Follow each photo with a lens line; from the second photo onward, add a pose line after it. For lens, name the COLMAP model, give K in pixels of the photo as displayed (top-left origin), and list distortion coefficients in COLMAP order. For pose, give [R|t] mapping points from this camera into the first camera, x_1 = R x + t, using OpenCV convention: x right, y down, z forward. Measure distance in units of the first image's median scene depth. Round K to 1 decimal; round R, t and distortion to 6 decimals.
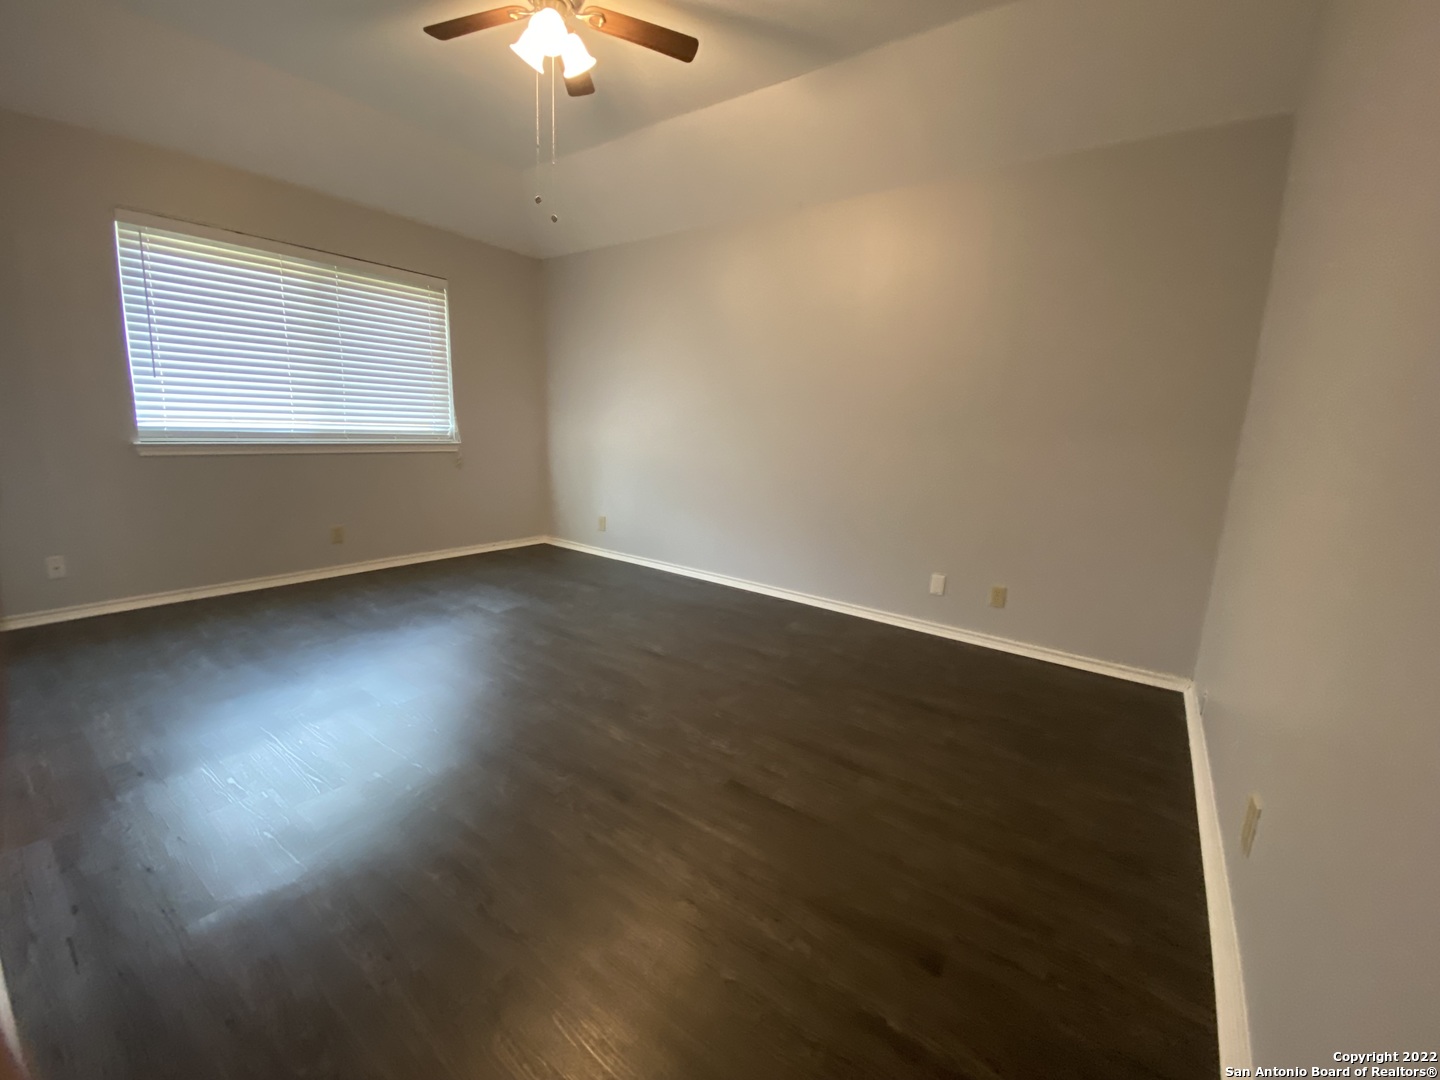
lens RADIAL K [[583.5, 0, 718.2], [0, 583.5, 540.6], [0, 0, 1]] dist [0.012401, -0.018258]
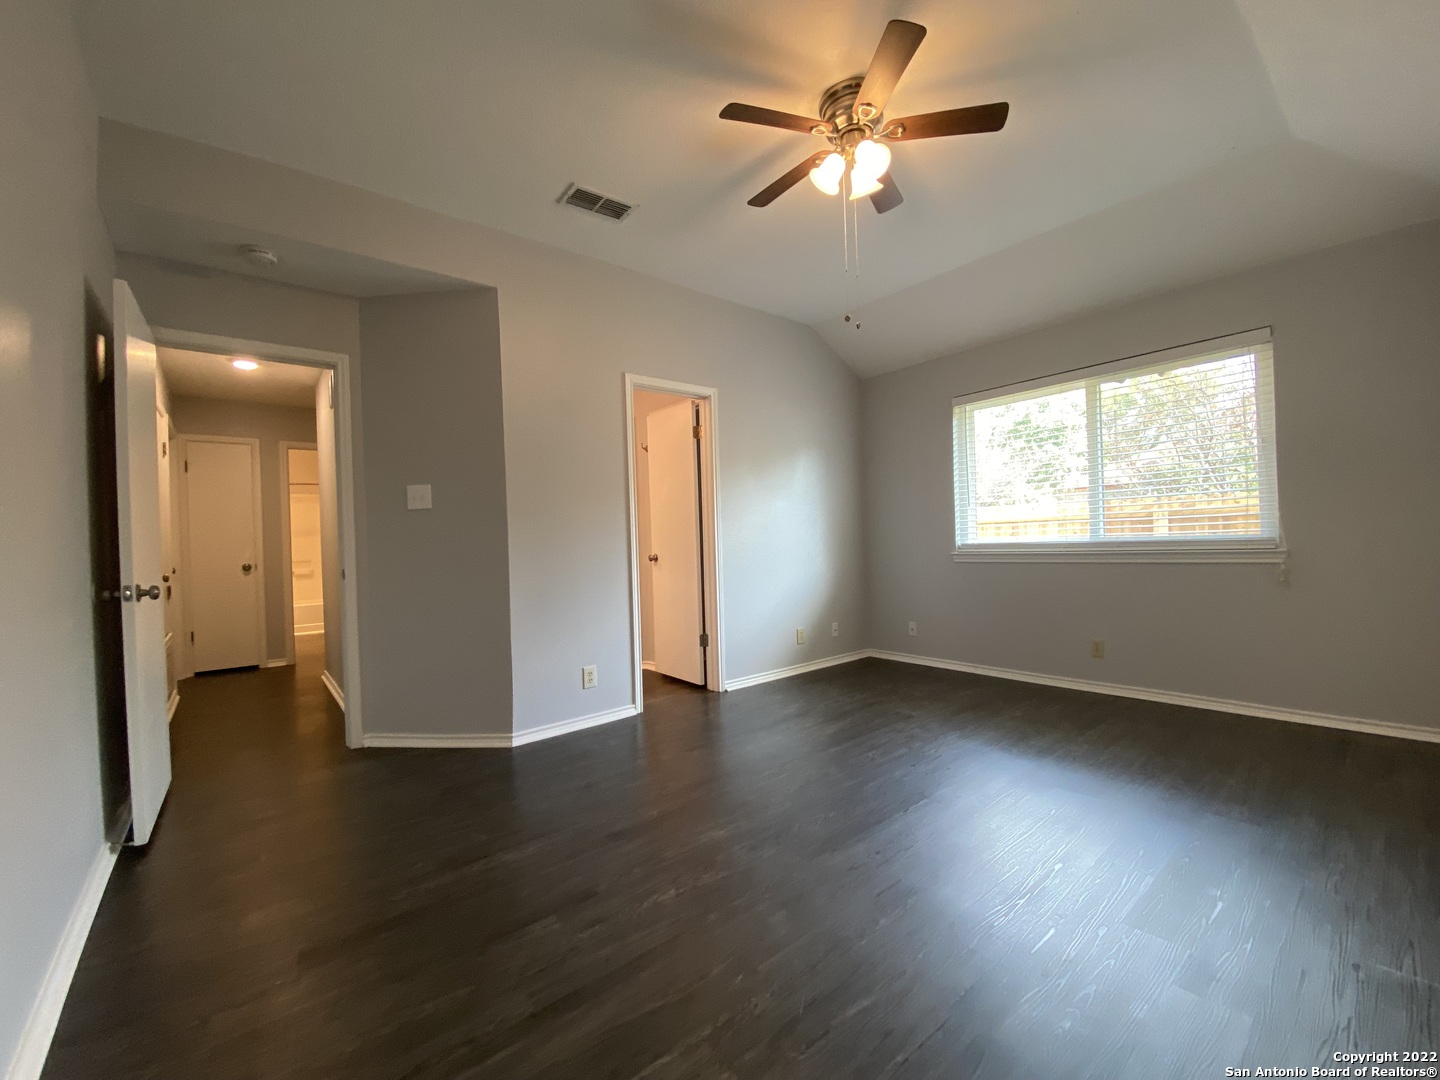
lens RADIAL K [[583.5, 0, 718.2], [0, 583.5, 540.6], [0, 0, 1]] dist [0.012401, -0.018258]
pose [[-0.251647, -0.032593, -0.967270, 0.739861], [-0.159402, 0.987180, 0.008206, -0.158935], [0.954602, 0.156250, -0.253616, 1.089723]]
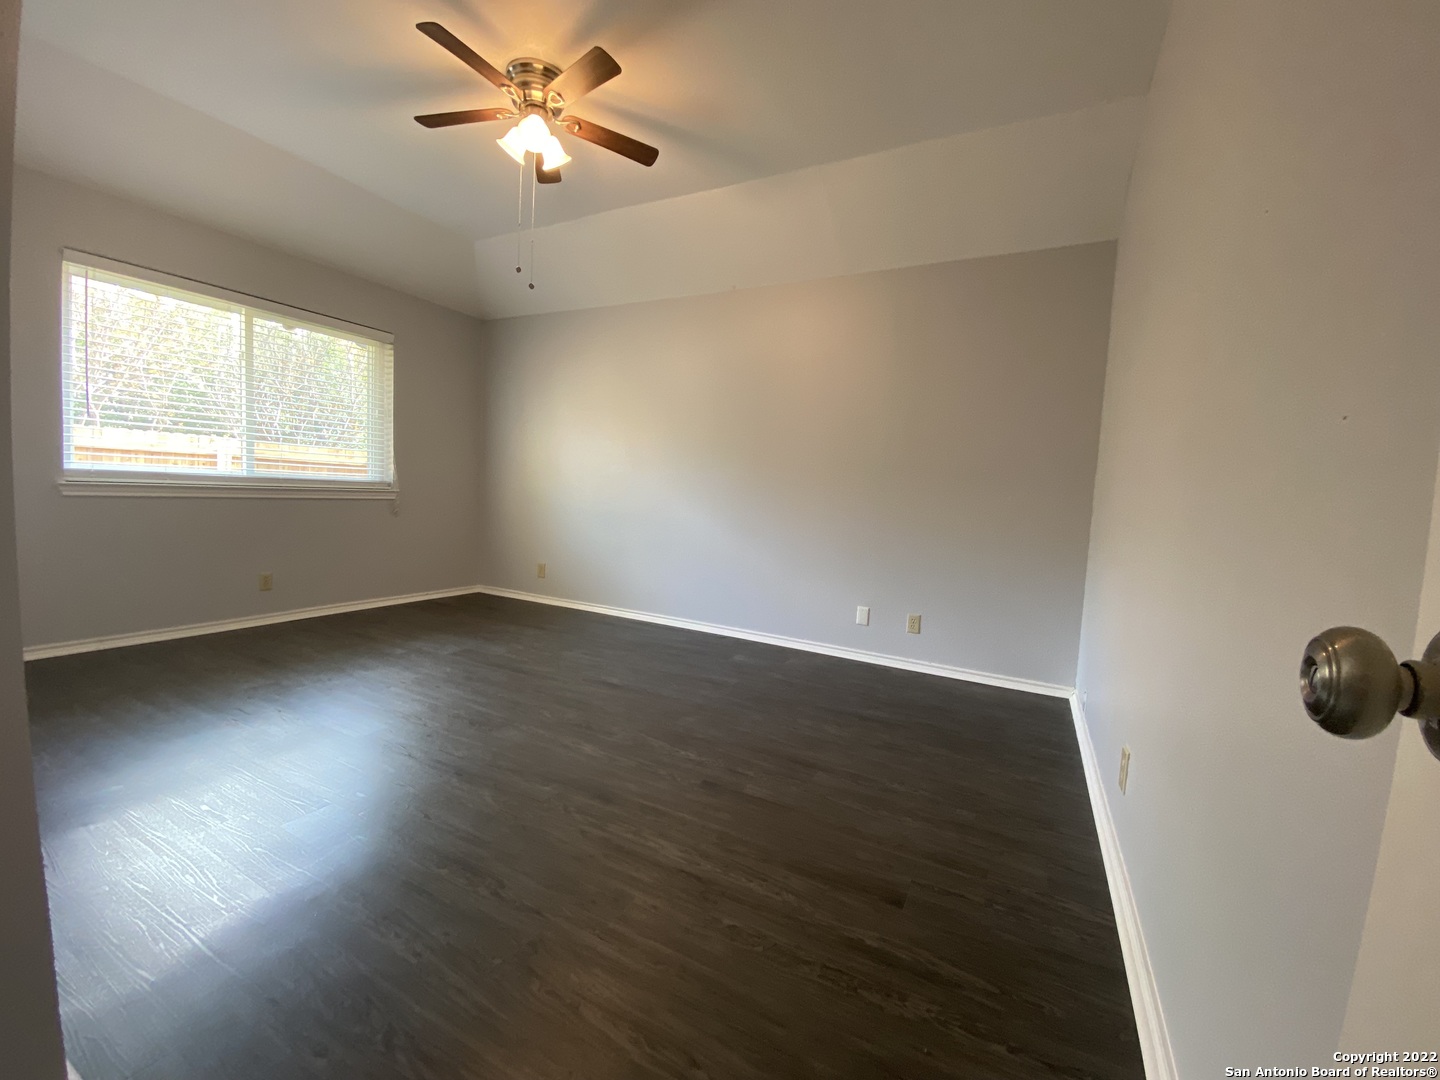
lens RADIAL K [[583.5, 0, 718.2], [0, 583.5, 540.6], [0, 0, 1]] dist [0.012401, -0.018258]
pose [[0.989520, -0.001092, 0.144394, -0.089523], [0.016012, 0.994634, -0.102209, 0.058393], [-0.143507, 0.103450, 0.984228, -0.111636]]
